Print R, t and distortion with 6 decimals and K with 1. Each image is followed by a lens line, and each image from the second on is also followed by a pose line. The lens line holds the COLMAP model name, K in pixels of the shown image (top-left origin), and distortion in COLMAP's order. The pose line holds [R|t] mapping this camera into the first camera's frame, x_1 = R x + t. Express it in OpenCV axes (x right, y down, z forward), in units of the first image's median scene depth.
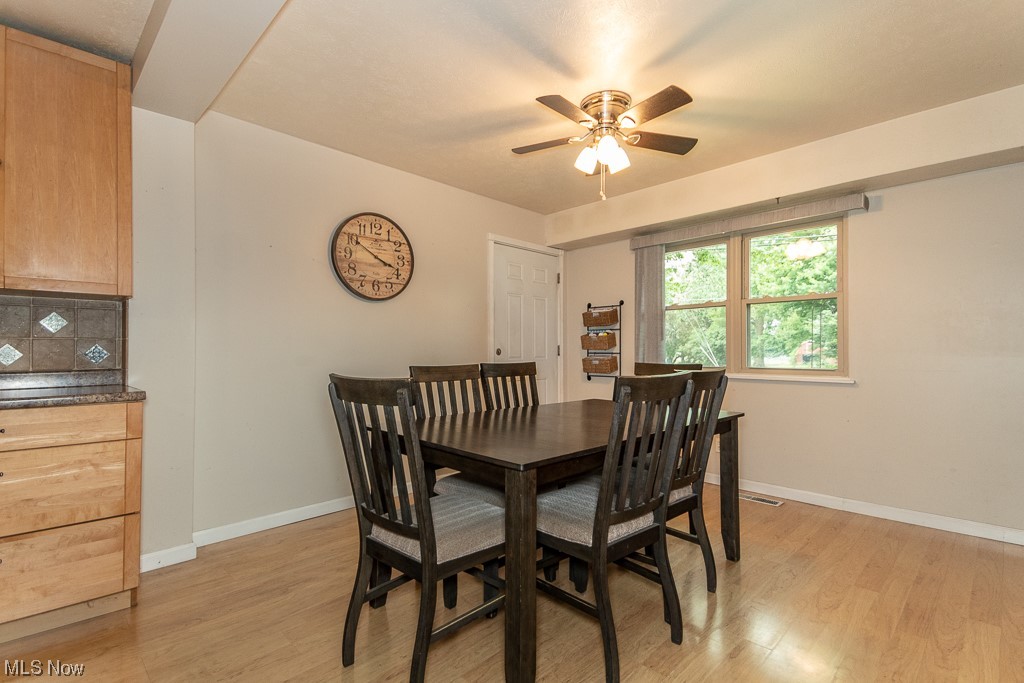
lens RADIAL K [[466.5, 0, 509.3], [0, 466.5, 343.1], [0, 0, 1]] dist [0.001177, -0.000099]
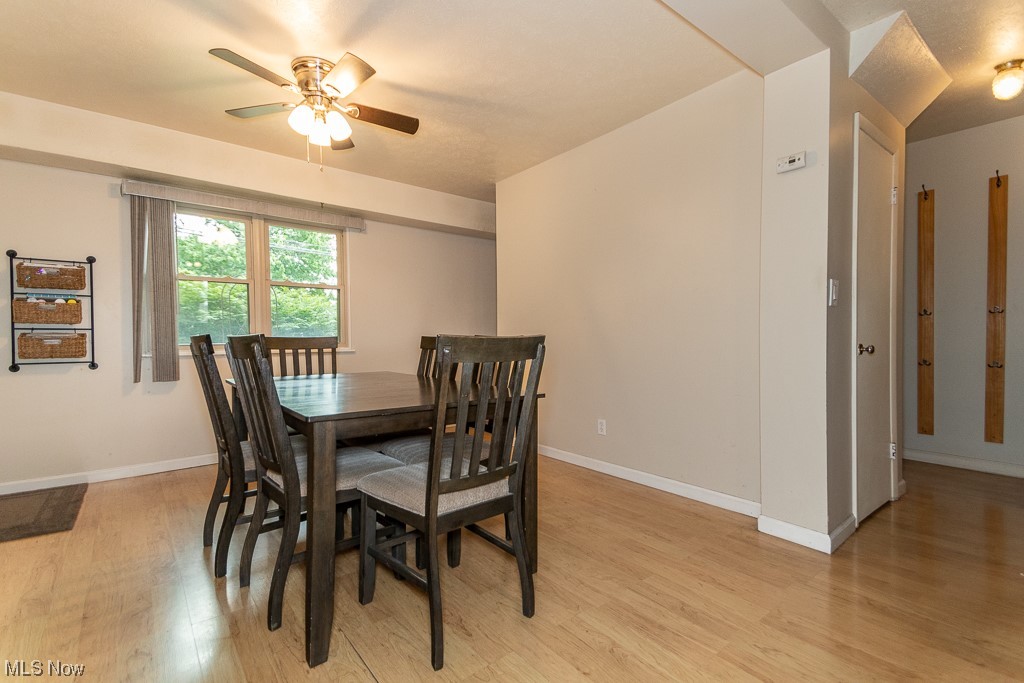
lens RADIAL K [[466.5, 0, 508.7], [0, 466.5, 343.3], [0, 0, 1]] dist [0.001177, -0.000099]
pose [[0.067232, -0.012487, 0.997659, -0.442996], [-0.013672, 0.999816, 0.013436, 0.024675], [-0.997644, -0.014543, 0.067049, 0.301682]]
